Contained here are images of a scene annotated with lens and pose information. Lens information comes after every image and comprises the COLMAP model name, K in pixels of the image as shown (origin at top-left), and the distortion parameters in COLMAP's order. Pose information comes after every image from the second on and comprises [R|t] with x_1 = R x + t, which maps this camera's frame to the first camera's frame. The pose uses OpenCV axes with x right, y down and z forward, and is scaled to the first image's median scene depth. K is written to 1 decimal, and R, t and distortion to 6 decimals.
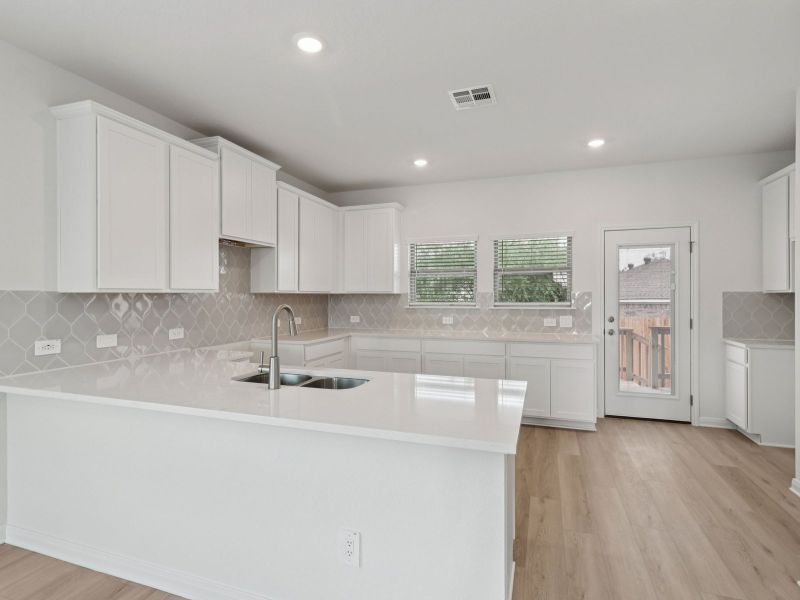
lens RADIAL K [[418.8, 0, 402.1], [0, 418.8, 294.7], [0, 0, 1]] dist [0.001825, 0.000042]
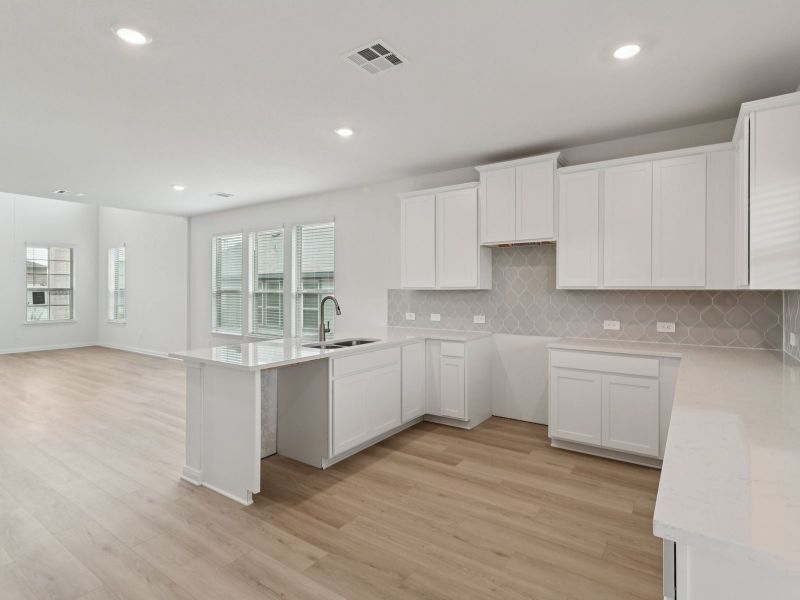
lens RADIAL K [[418.8, 0, 402.1], [0, 418.8, 294.7], [0, 0, 1]] dist [0.001825, 0.000042]
pose [[-0.273527, 0.013173, -0.961774, 0.677579], [0.000838, 0.999909, 0.013457, -0.005159], [0.961864, 0.002875, -0.273513, 0.900747]]
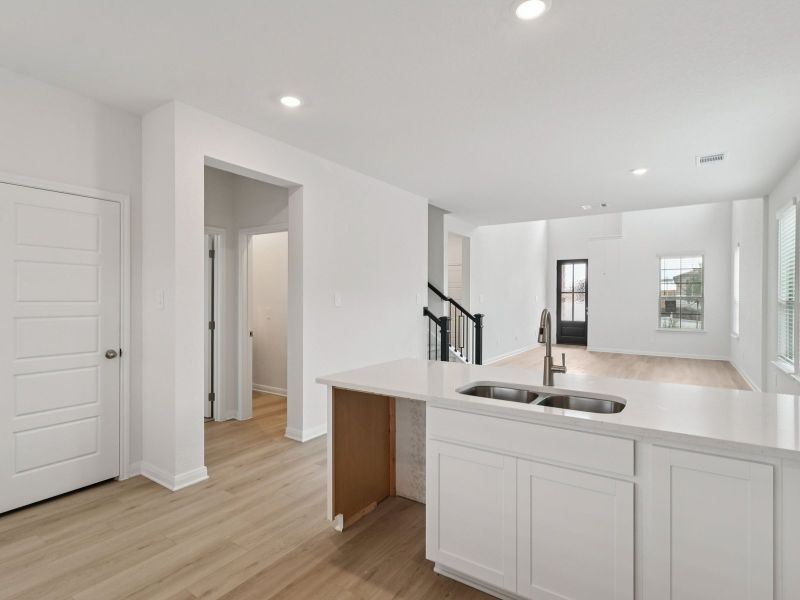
lens RADIAL K [[418.8, 0, 402.1], [0, 418.8, 294.7], [0, 0, 1]] dist [0.001825, 0.000042]
pose [[-0.967945, -0.003701, 0.251134, -0.103835], [-0.004827, 0.999981, -0.003867, -0.005926], [-0.251115, -0.004956, -0.967945, 1.052440]]
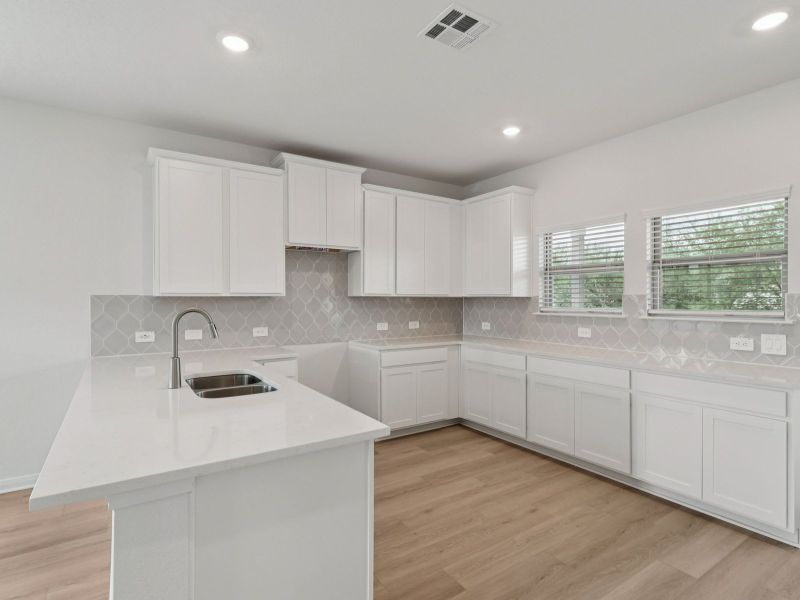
lens RADIAL K [[426.5, 0, 400.0], [0, 426.5, 300.0], [0, 0, 1]] dist [0.001736, -0.000488]
pose [[0.793533, 0.003573, -0.608517, 0.382197], [-0.000583, 0.999987, 0.005111, -0.000618], [0.608527, -0.003701, 0.793525, 0.241089]]
